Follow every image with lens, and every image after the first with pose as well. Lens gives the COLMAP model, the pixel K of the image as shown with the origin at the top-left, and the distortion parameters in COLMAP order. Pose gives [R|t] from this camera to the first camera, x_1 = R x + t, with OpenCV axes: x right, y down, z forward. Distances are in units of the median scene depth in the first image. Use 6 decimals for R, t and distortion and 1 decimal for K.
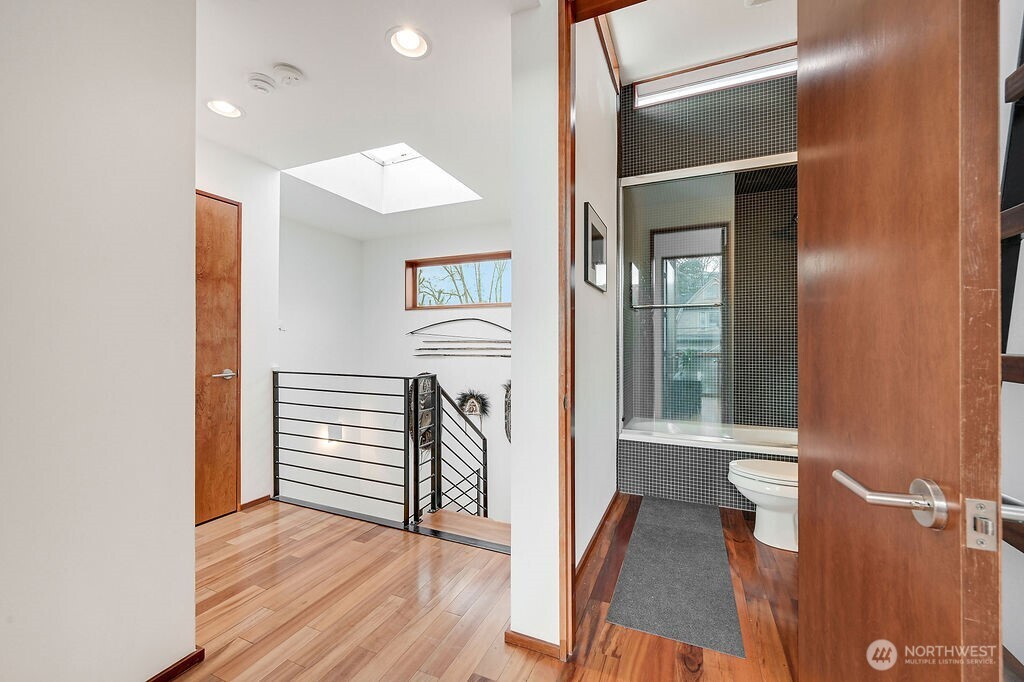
lens RADIAL K [[408.5, 0, 510.3], [0, 408.5, 338.5], [0, 0, 1]] dist [-0.000312, -0.000091]
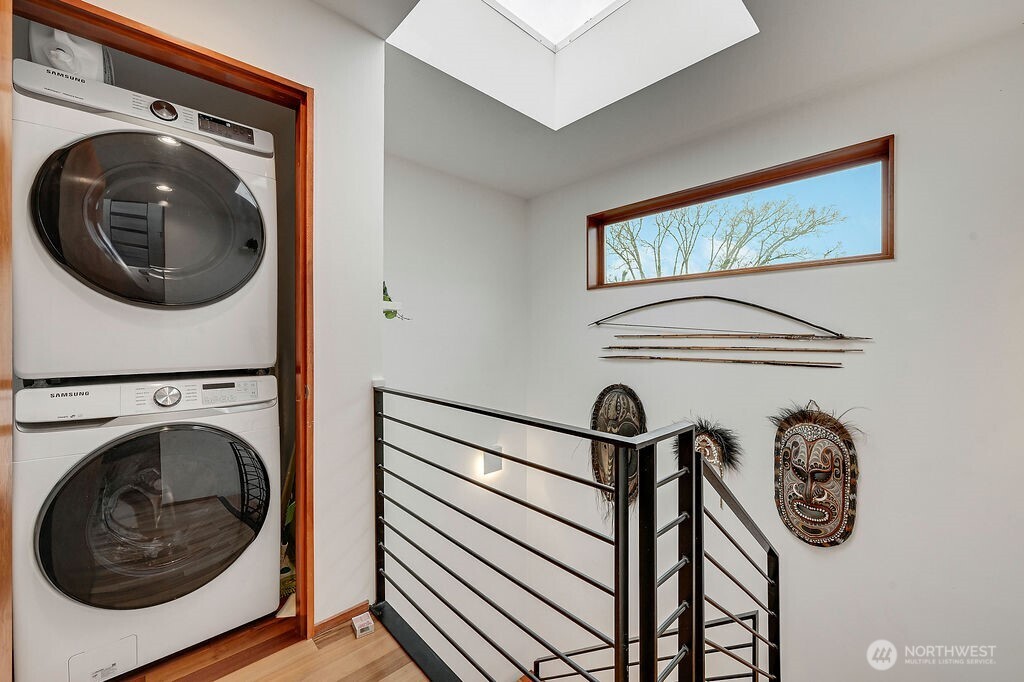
lens RADIAL K [[408.5, 0, 510.3], [0, 408.5, 338.5], [0, 0, 1]] dist [-0.000312, -0.000091]
pose [[0.915662, 0.001644, -0.401945, -0.110263], [0.003983, 0.999905, 0.013164, 0.002042], [0.401929, -0.013655, 0.915569, 0.355772]]
